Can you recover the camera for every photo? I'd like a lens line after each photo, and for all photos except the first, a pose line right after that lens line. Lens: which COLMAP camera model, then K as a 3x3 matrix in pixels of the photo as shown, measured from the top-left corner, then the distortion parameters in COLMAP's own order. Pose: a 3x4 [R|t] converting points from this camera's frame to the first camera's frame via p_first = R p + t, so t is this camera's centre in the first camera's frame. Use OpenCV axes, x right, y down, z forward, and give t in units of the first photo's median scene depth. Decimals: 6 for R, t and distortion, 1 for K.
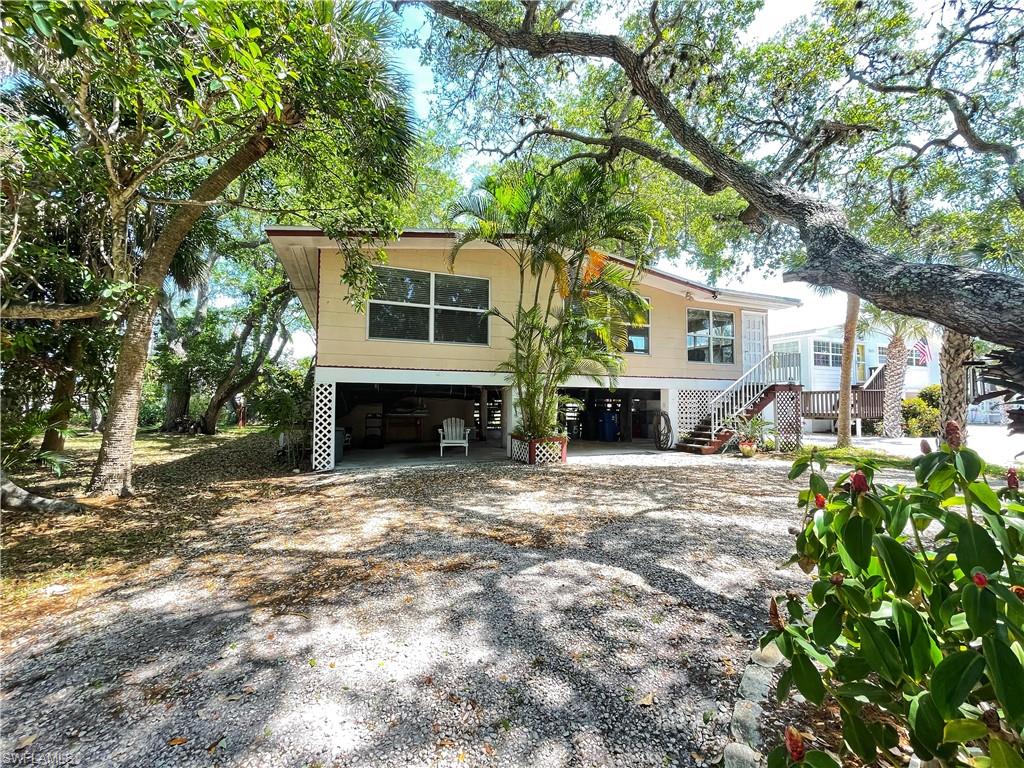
lens RADIAL K [[410.0, 0, 504.7], [0, 410.0, 376.4], [0, 0, 1]] dist [-0.002702, 0.000829]
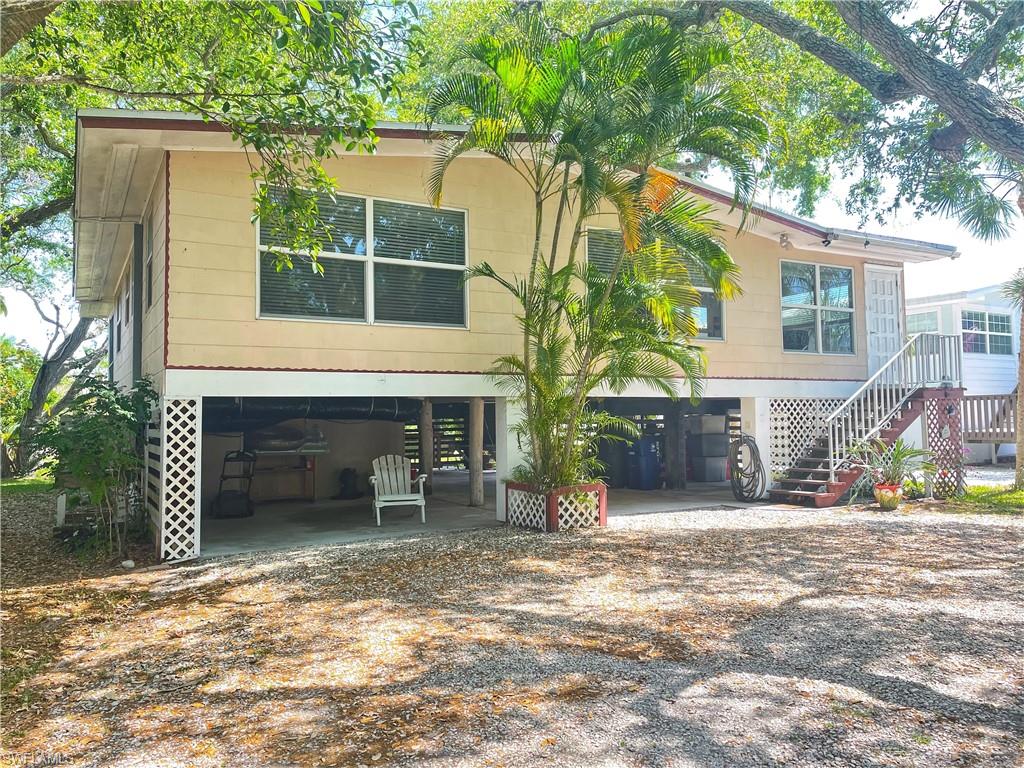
lens RADIAL K [[770.6, 0, 492.5], [0, 770.6, 356.7], [0, 0, 1]] dist [0.068406, -0.072585]
pose [[0.990817, -0.008395, 0.134950, -0.169714], [0.010945, 0.999775, -0.018167, -0.015598], [-0.134767, 0.019477, 0.990686, -0.079110]]
